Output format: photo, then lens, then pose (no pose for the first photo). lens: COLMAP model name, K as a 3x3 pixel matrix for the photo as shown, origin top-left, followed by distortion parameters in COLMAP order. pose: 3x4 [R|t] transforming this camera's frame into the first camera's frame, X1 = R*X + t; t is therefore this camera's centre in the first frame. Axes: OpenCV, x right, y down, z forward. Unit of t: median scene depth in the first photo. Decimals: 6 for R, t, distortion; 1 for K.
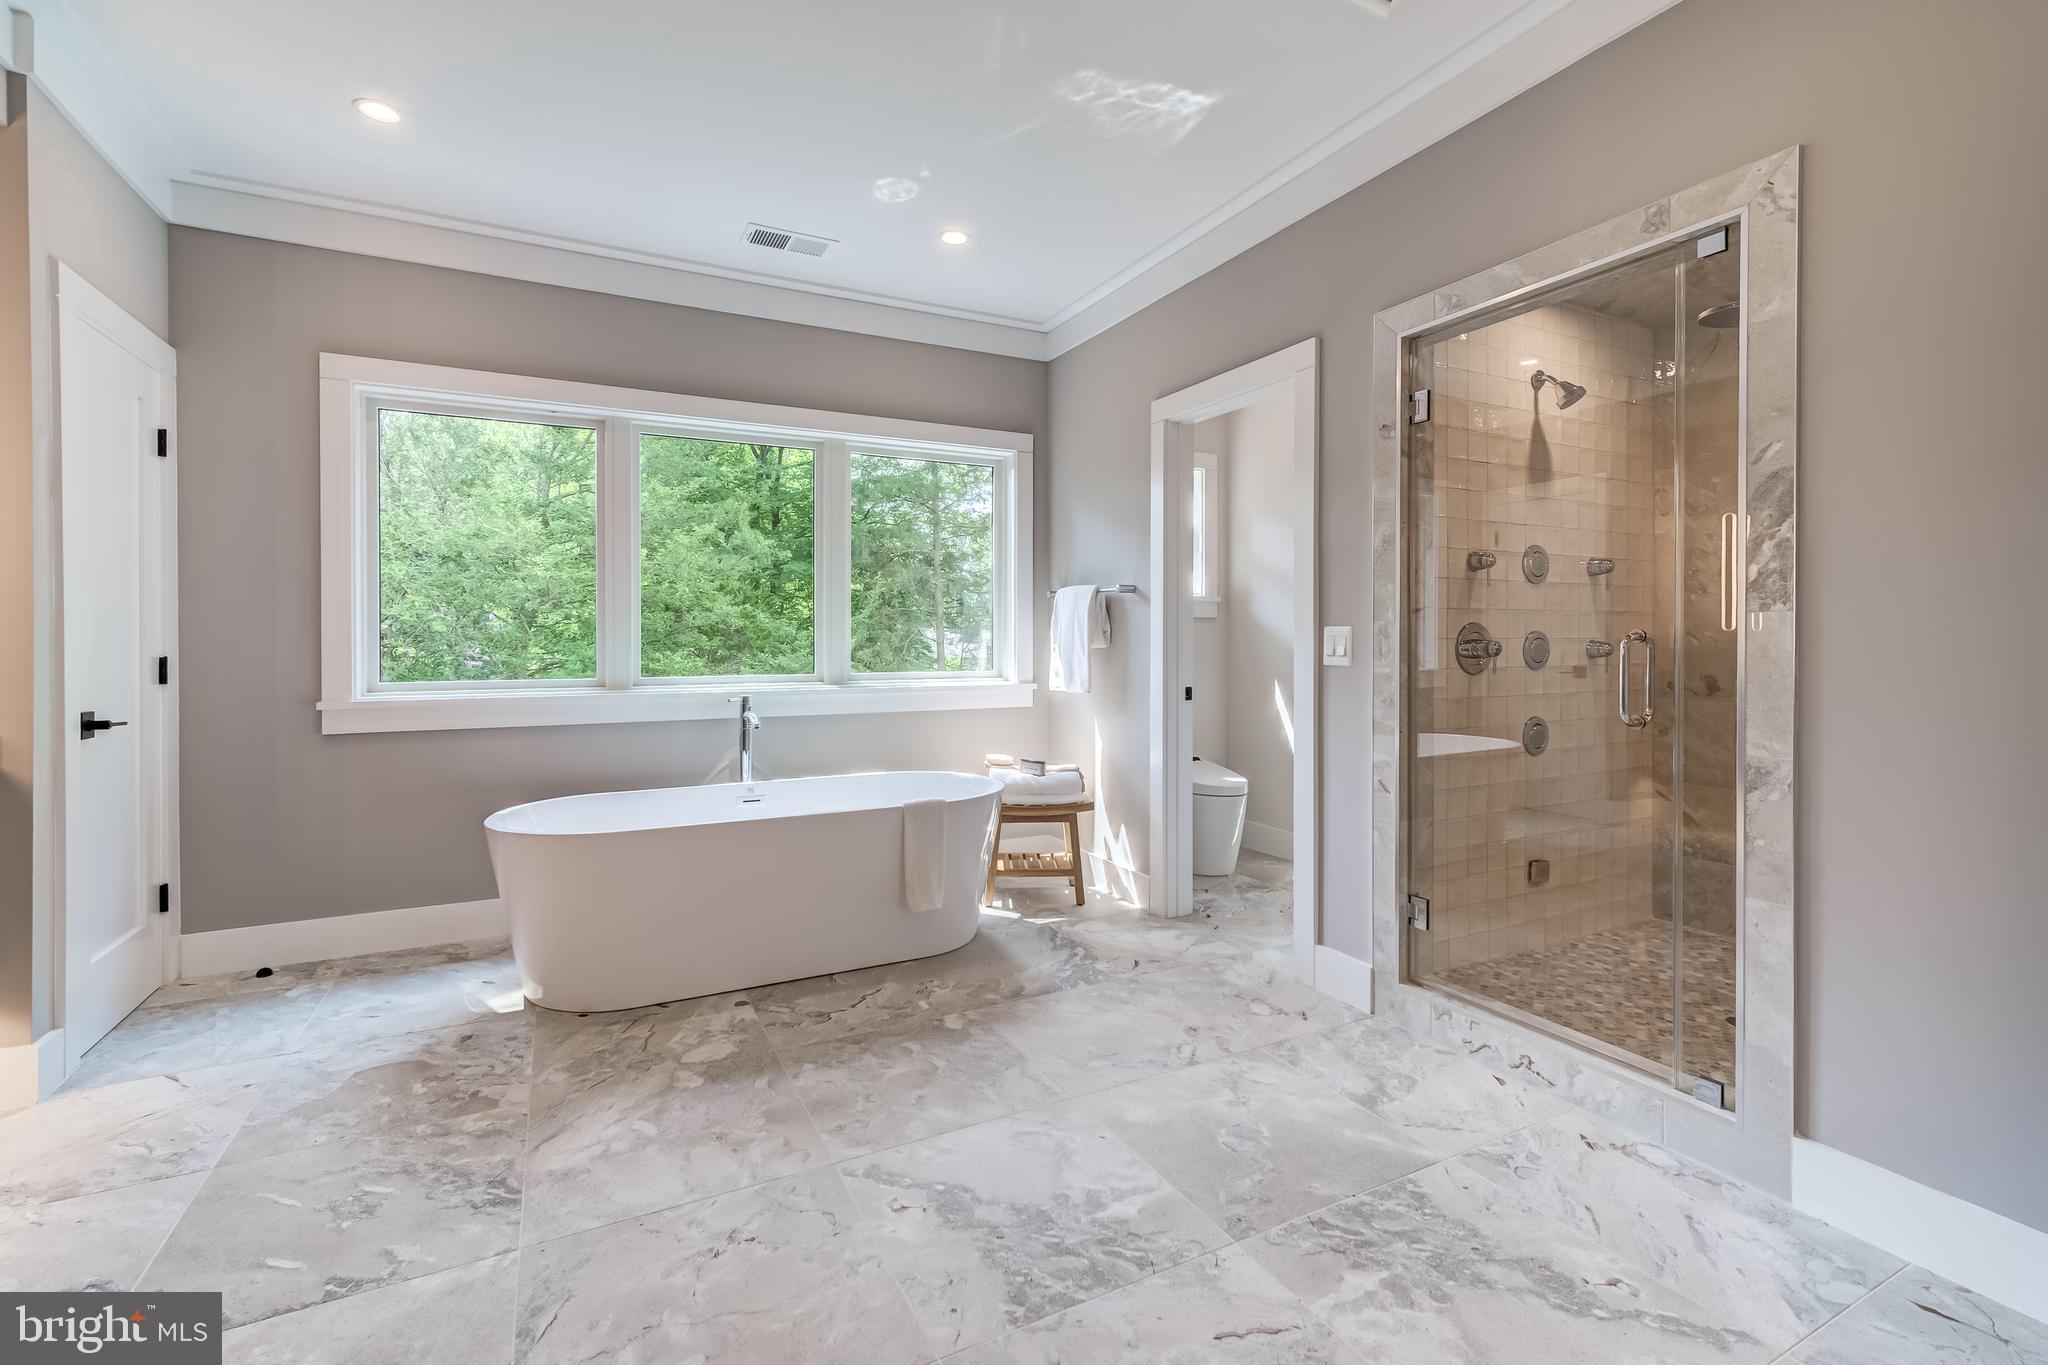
lens RADIAL K [[895.3, 0, 1014.2], [0, 895.3, 641.8], [0, 0, 1]] dist [-0.000304, 0.000570]
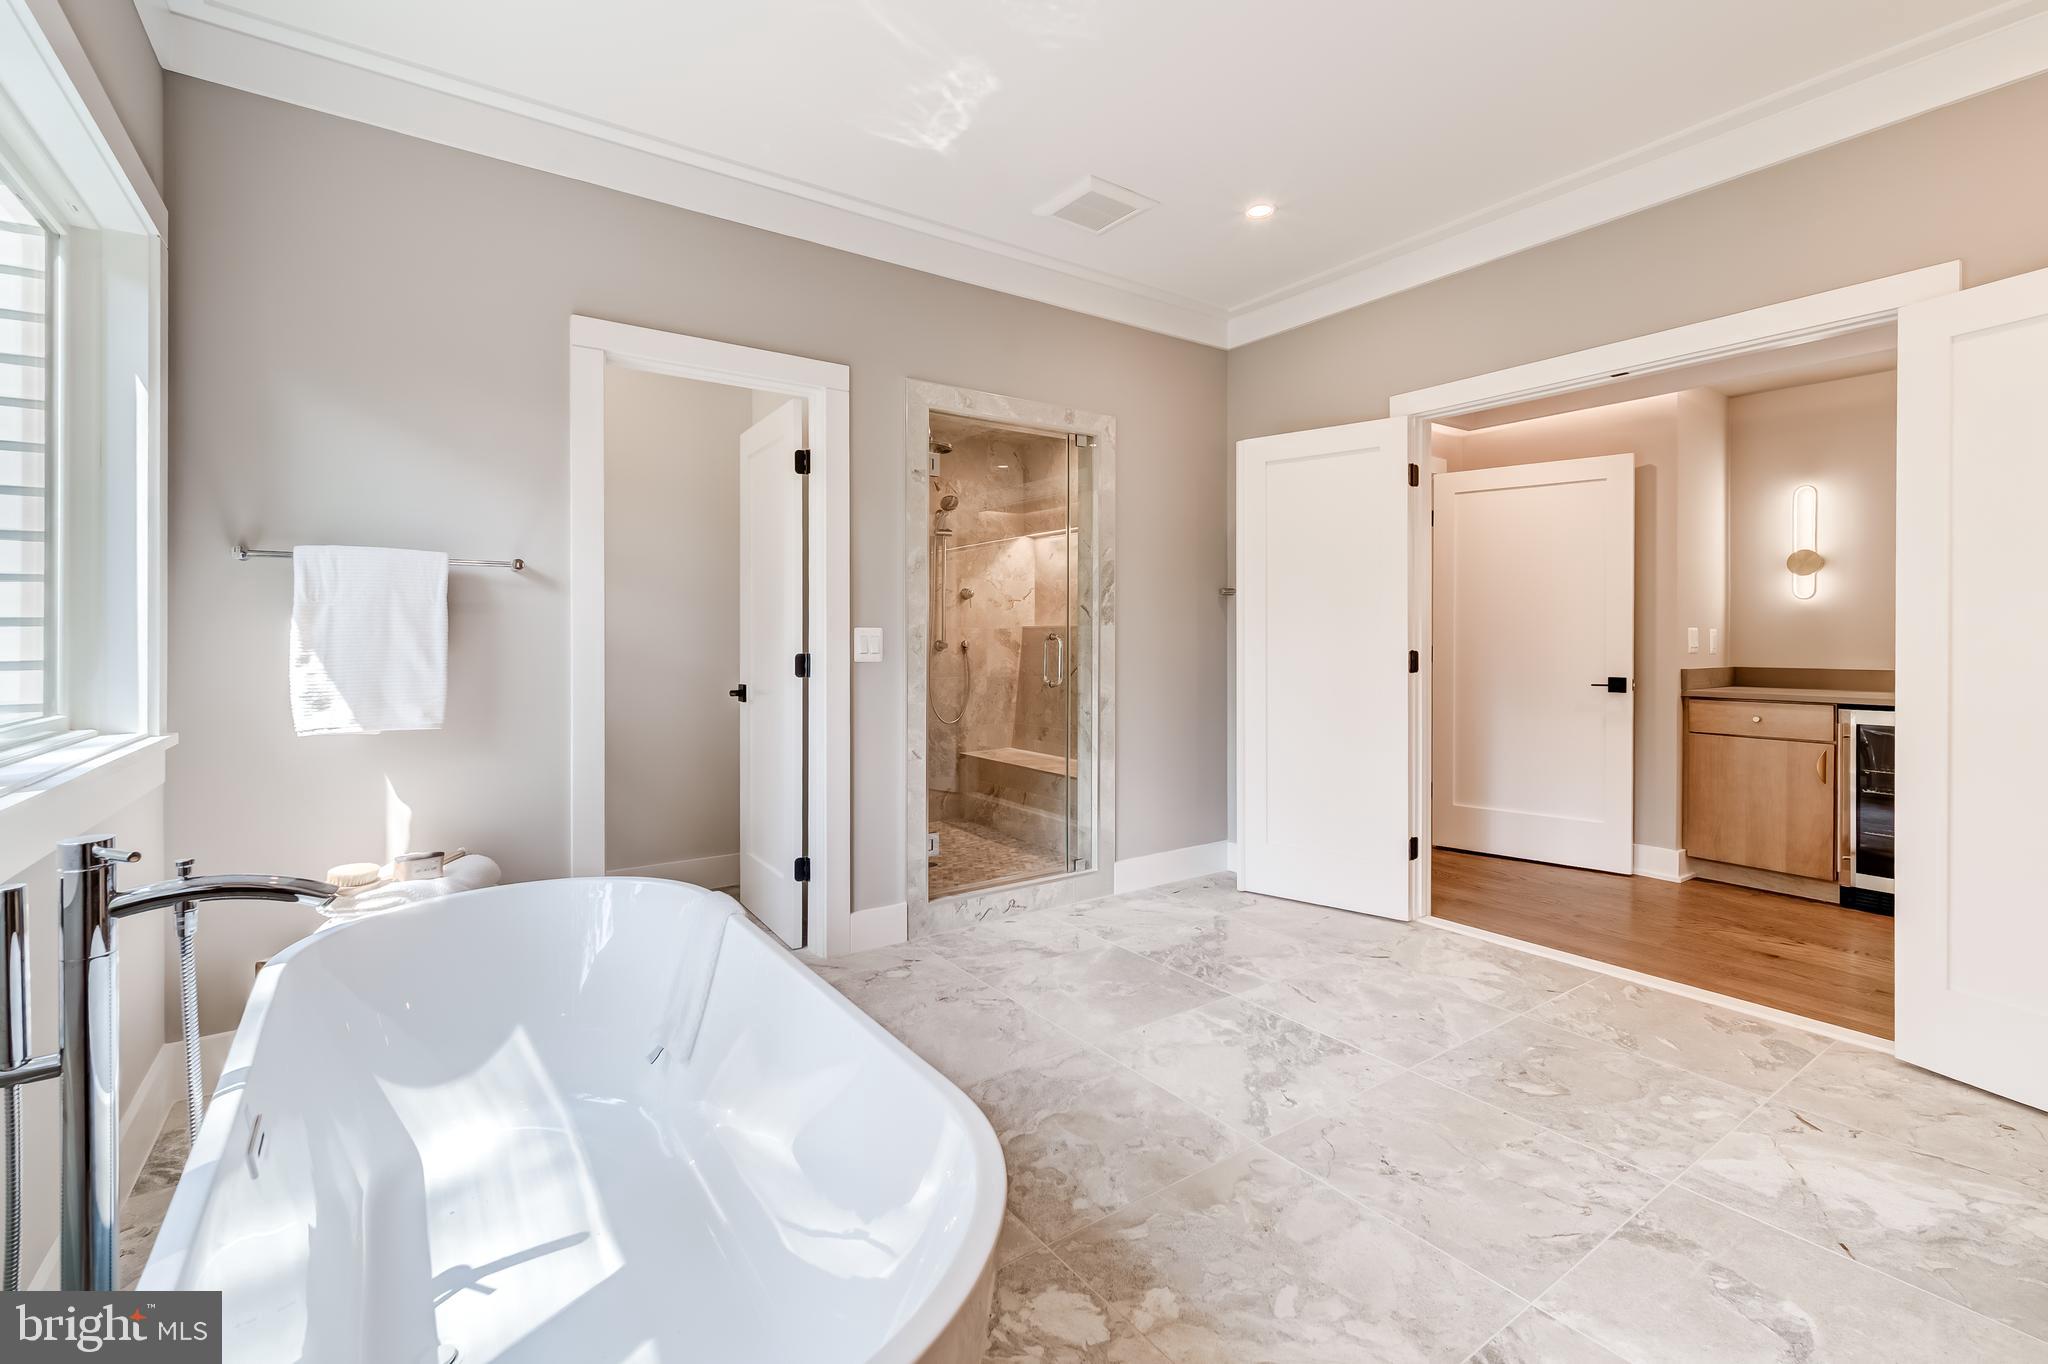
lens RADIAL K [[895.3, 0, 1031.1], [0, 895.3, 639.0], [0, 0, 1]] dist [-0.000304, 0.000570]
pose [[-0.142650, -0.002348, 0.989770, -1.153755], [0.005243, 0.999981, 0.003128, -0.008063], [-0.989759, 0.005636, -0.142635, 1.359633]]
